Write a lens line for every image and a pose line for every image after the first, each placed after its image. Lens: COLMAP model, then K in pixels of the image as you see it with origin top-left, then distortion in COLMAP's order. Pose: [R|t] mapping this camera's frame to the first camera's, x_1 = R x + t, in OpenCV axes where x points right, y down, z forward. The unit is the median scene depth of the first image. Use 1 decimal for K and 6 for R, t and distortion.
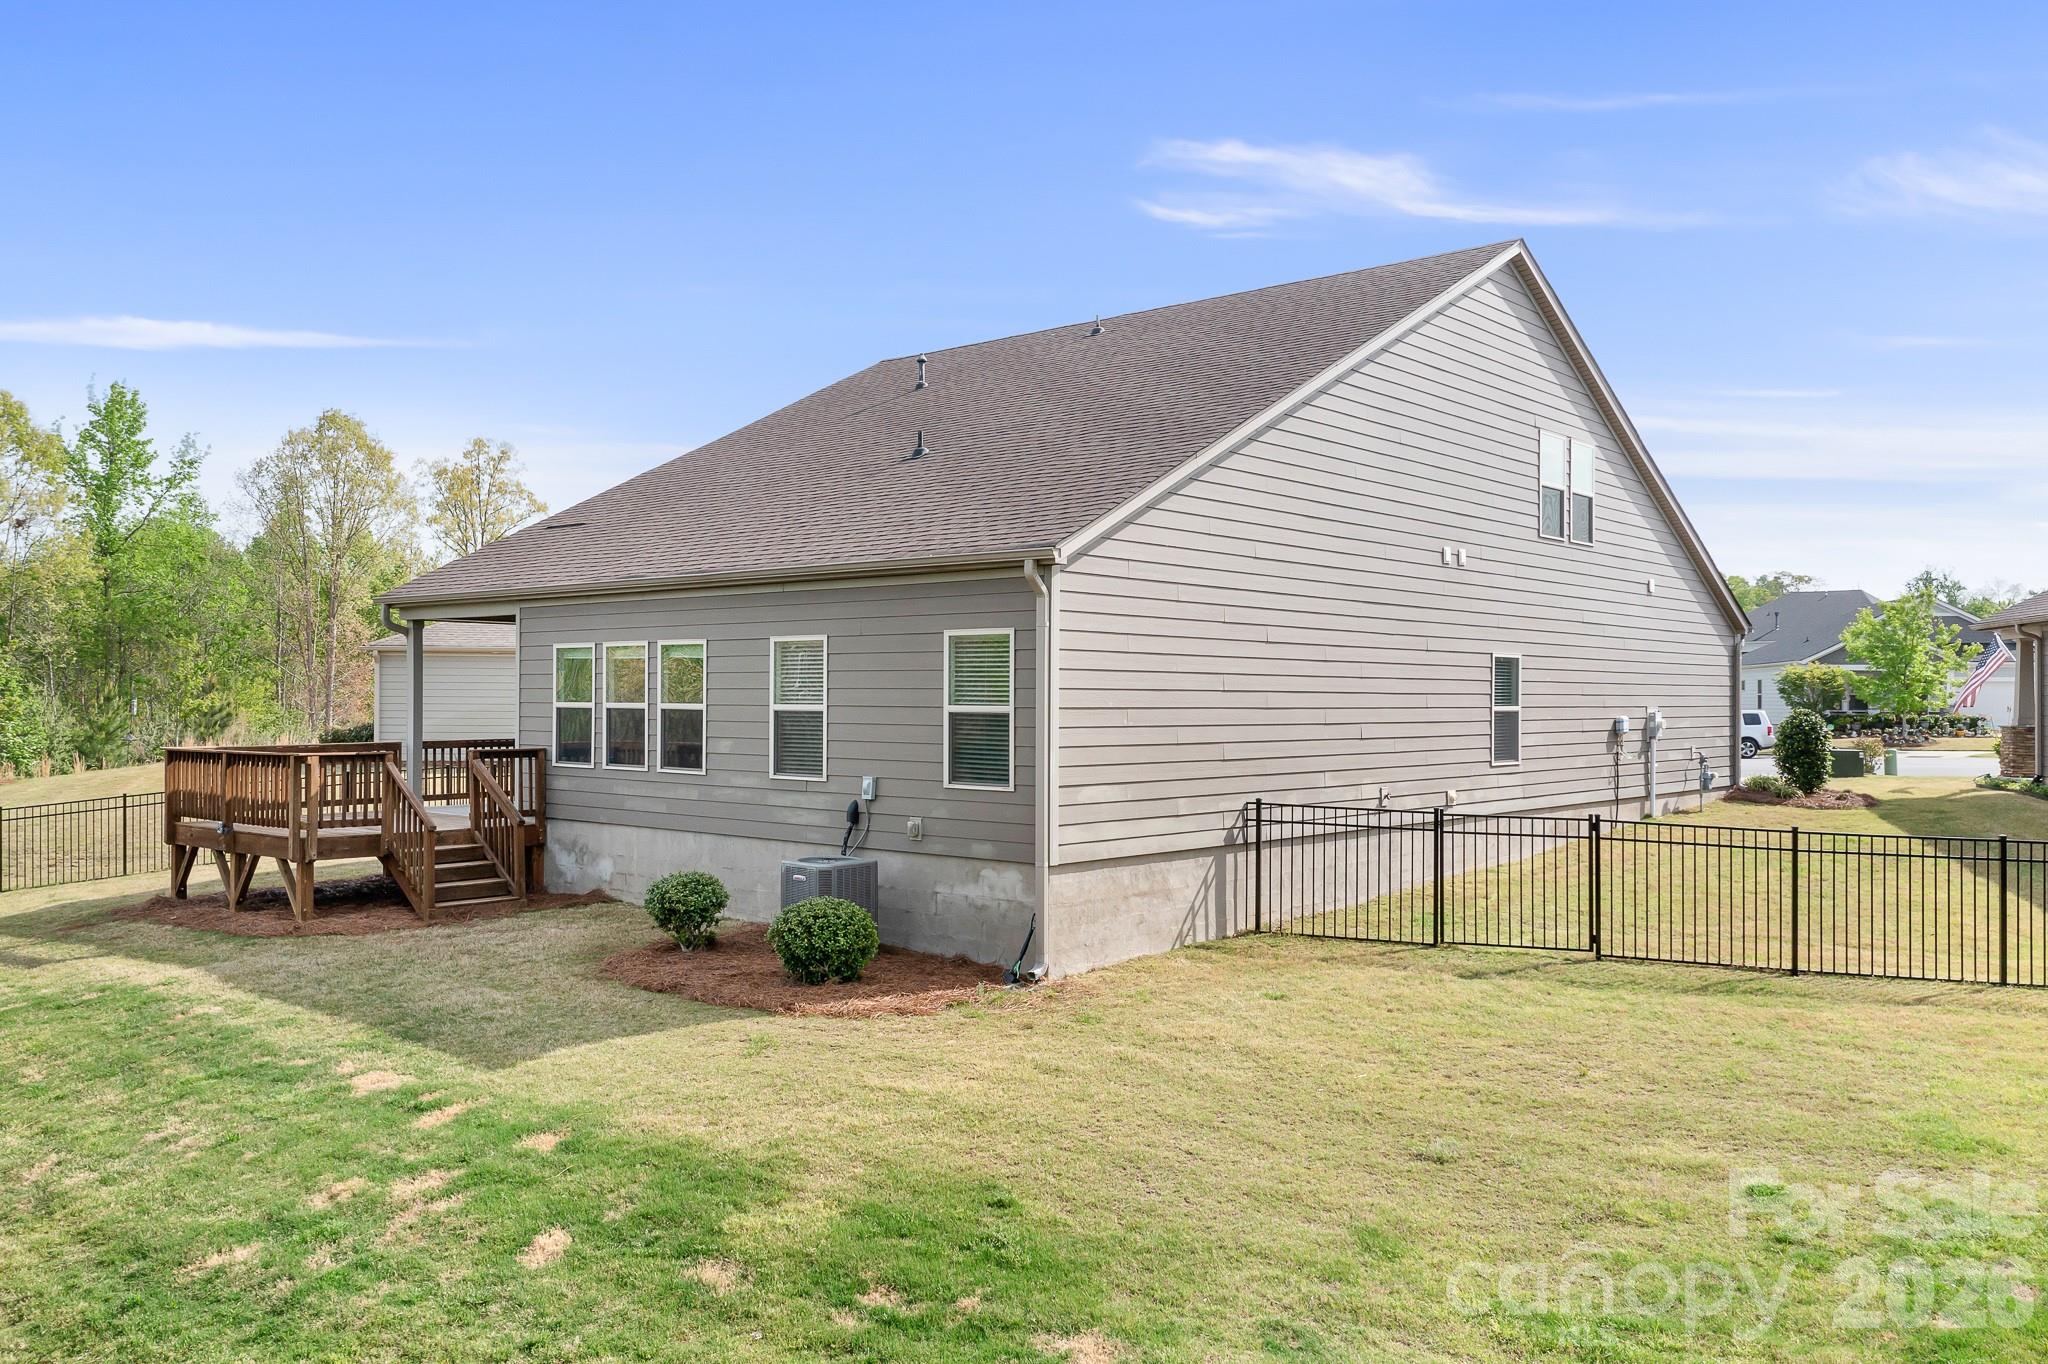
lens RADIAL K [[1638.8, 0, 1022.5], [0, 1638.8, 690.6], [0, 0, 1]] dist [0.002285, 0.000757]
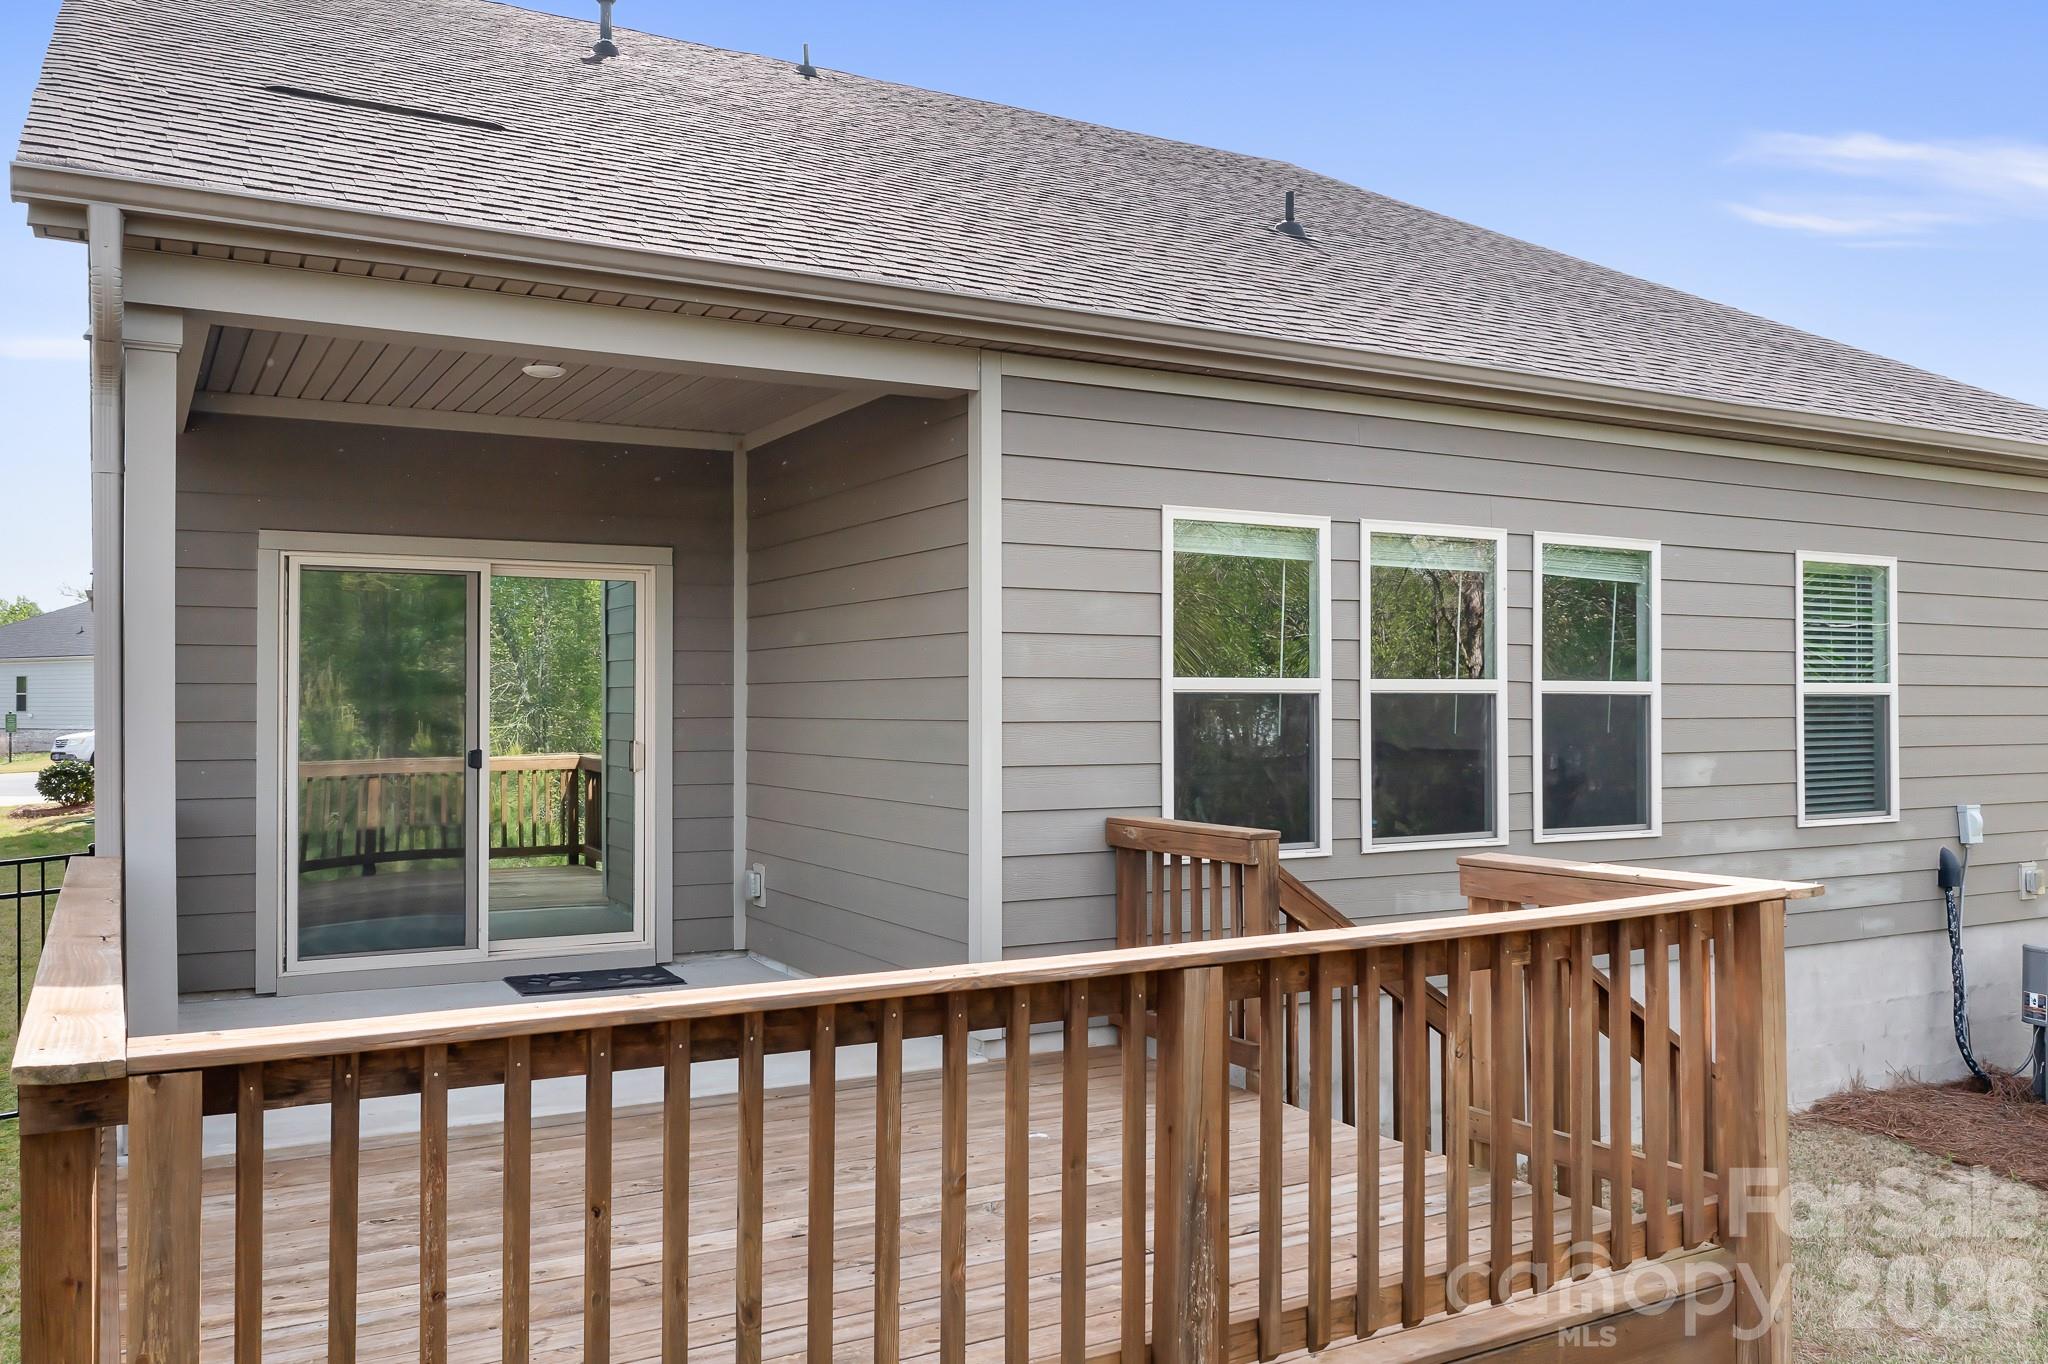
lens RADIAL K [[1638.8, 0, 1020.3], [0, 1638.8, 684.6], [0, 0, 1]] dist [0.002285, 0.000757]
pose [[0.349112, -0.001880, 0.937079, -0.705340], [-0.005427, 0.999977, 0.004028, 0.007960], [-0.937065, -0.006492, 0.349094, 1.028002]]
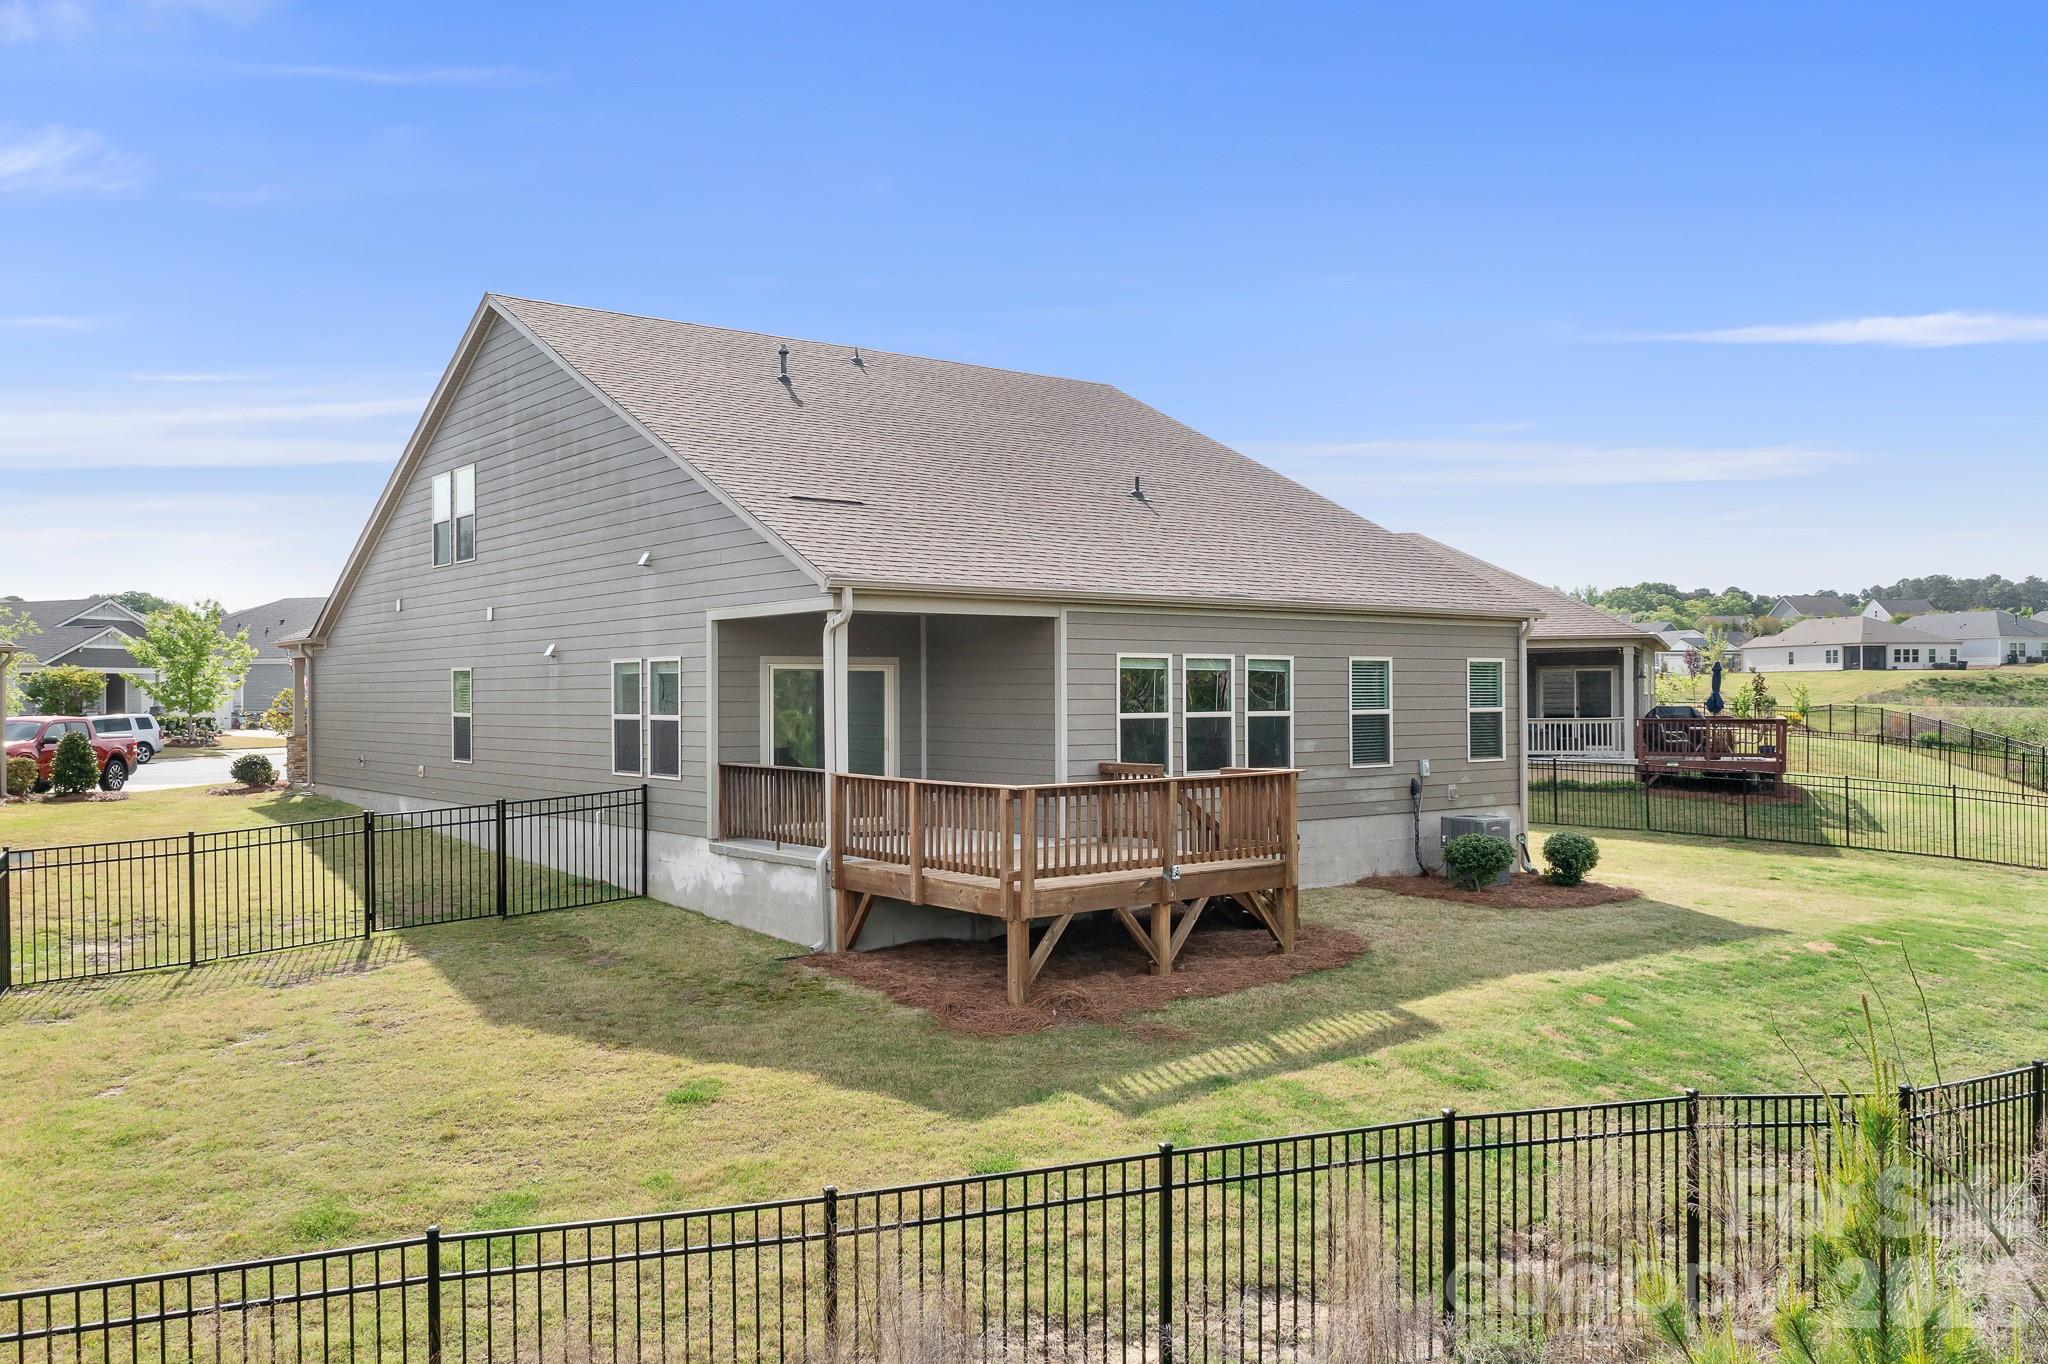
lens RADIAL K [[1638.8, 0, 1021.5], [0, 1638.8, 681.0], [0, 0, 1]] dist [0.002285, 0.000757]
pose [[0.202861, -0.004871, 0.979195, -1.417716], [-0.003153, 0.999979, 0.005627, -0.020184], [-0.979202, -0.004229, 0.202842, 0.971634]]
